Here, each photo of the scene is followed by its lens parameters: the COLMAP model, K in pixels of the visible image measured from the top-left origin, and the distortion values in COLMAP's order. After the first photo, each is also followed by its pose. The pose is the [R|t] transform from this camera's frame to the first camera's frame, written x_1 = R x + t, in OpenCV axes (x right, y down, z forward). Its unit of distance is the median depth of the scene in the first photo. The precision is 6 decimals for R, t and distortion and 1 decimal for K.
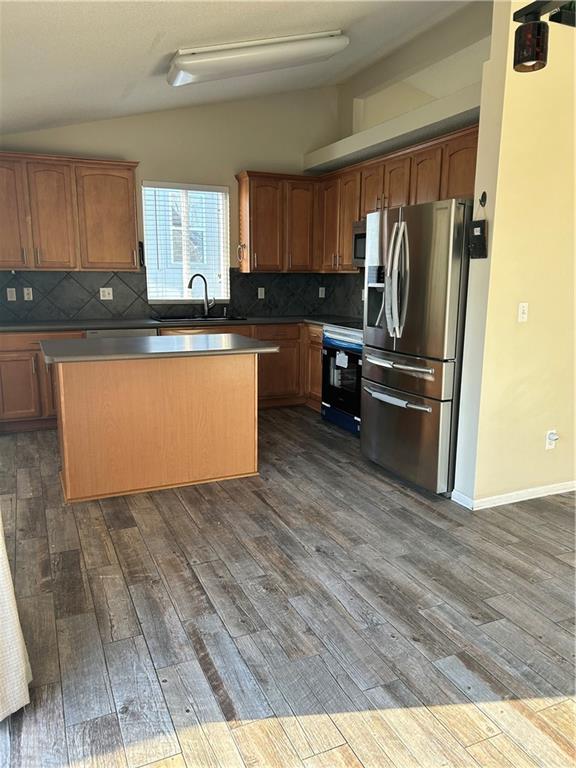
lens RADIAL K [[576.1, 0, 288.0], [0, 576.1, 384.0], [0, 0, 1]] dist [0.043210, -0.051449]
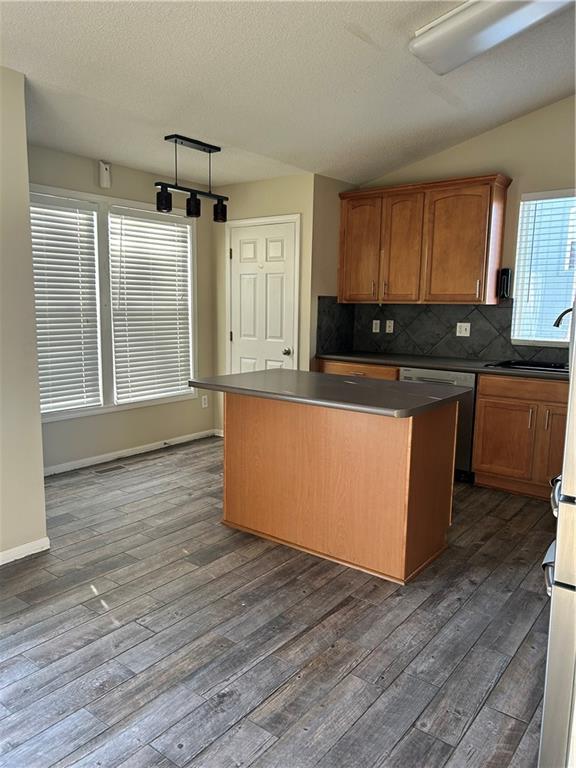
lens RADIAL K [[579.7, 0, 282.7], [0, 579.7, 386.5], [0, 0, 1]] dist [0.043257, -0.046142]
pose [[0.465799, 0.129488, -0.875365, 0.592977], [-0.179545, 0.982489, 0.049795, -0.115006], [0.866484, 0.133973, 0.480891, 0.609514]]
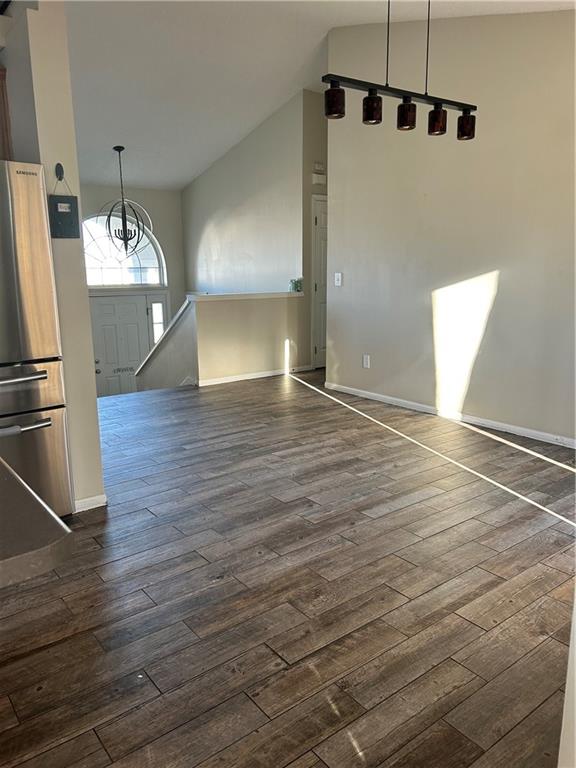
lens RADIAL K [[576.1, 0, 288.0], [0, 576.1, 384.0], [0, 0, 1]] dist [0.043210, -0.051449]
pose [[-0.227914, -0.200527, 0.952808, -0.655748], [0.198192, 0.948522, 0.247033, -0.155497], [-0.953297, 0.245141, -0.176439, 0.890838]]
